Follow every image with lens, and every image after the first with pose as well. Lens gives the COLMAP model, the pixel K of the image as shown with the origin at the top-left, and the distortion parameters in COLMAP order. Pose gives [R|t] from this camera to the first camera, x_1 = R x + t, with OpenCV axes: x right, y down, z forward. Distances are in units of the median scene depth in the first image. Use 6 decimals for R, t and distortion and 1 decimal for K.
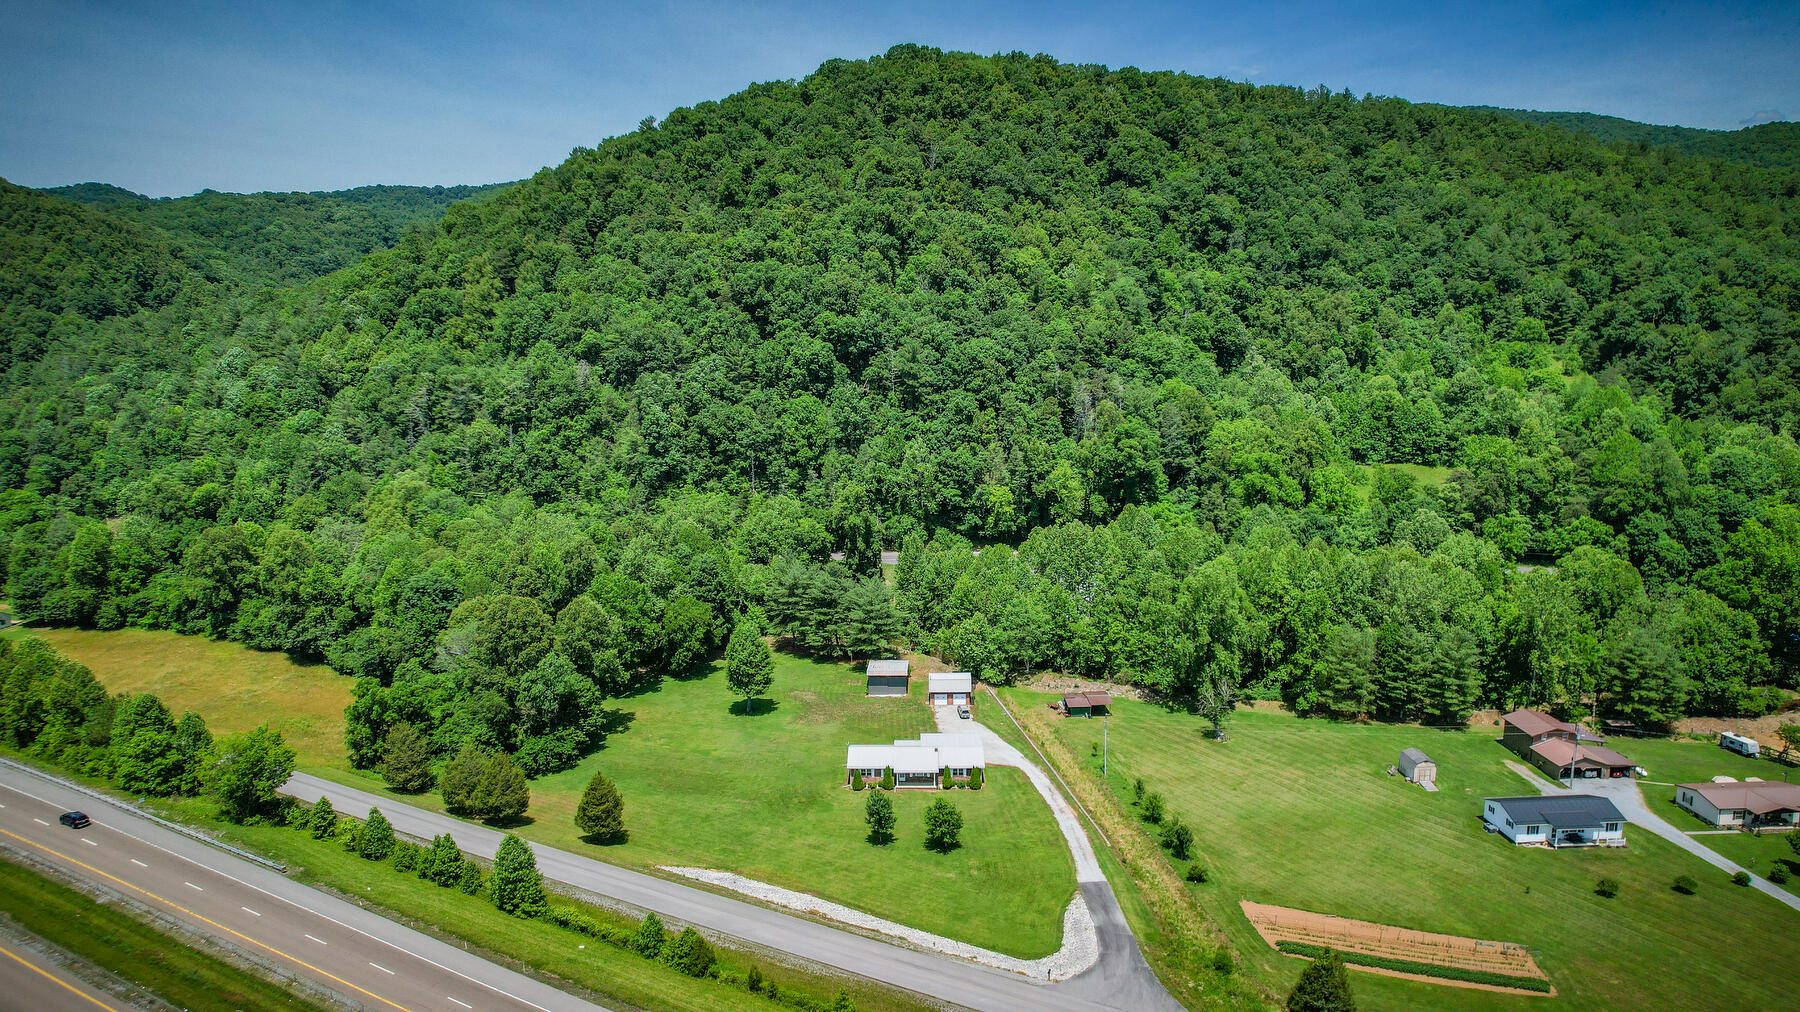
lens RADIAL K [[1153.1, 0, 897.3], [0, 1153.1, 510.1], [0, 0, 1]] dist [-0.077527, 0.071459]
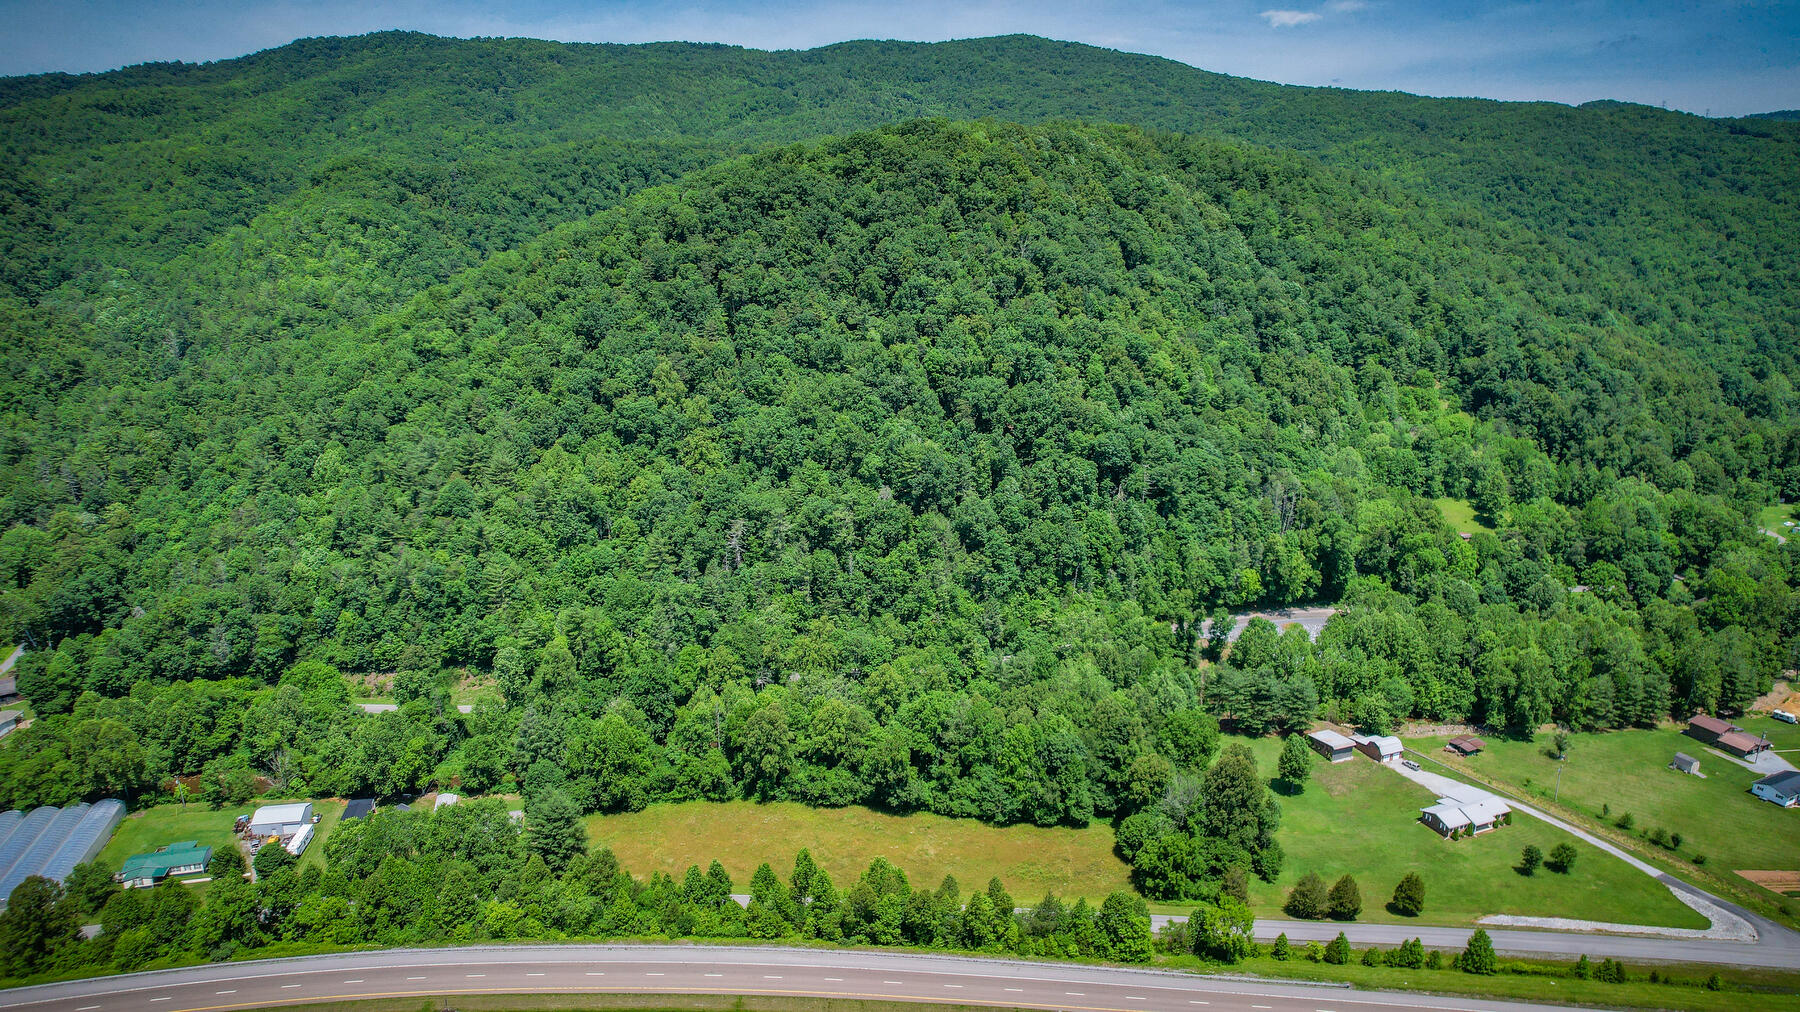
lens RADIAL K [[1153.1, 0, 897.3], [0, 1153.1, 510.1], [0, 0, 1]] dist [-0.077527, 0.071459]
pose [[0.921565, -0.100427, 0.375011, -1.171340], [0.060531, 0.991318, 0.116722, -0.403451], [-0.383477, -0.084867, 0.919643, -0.116879]]
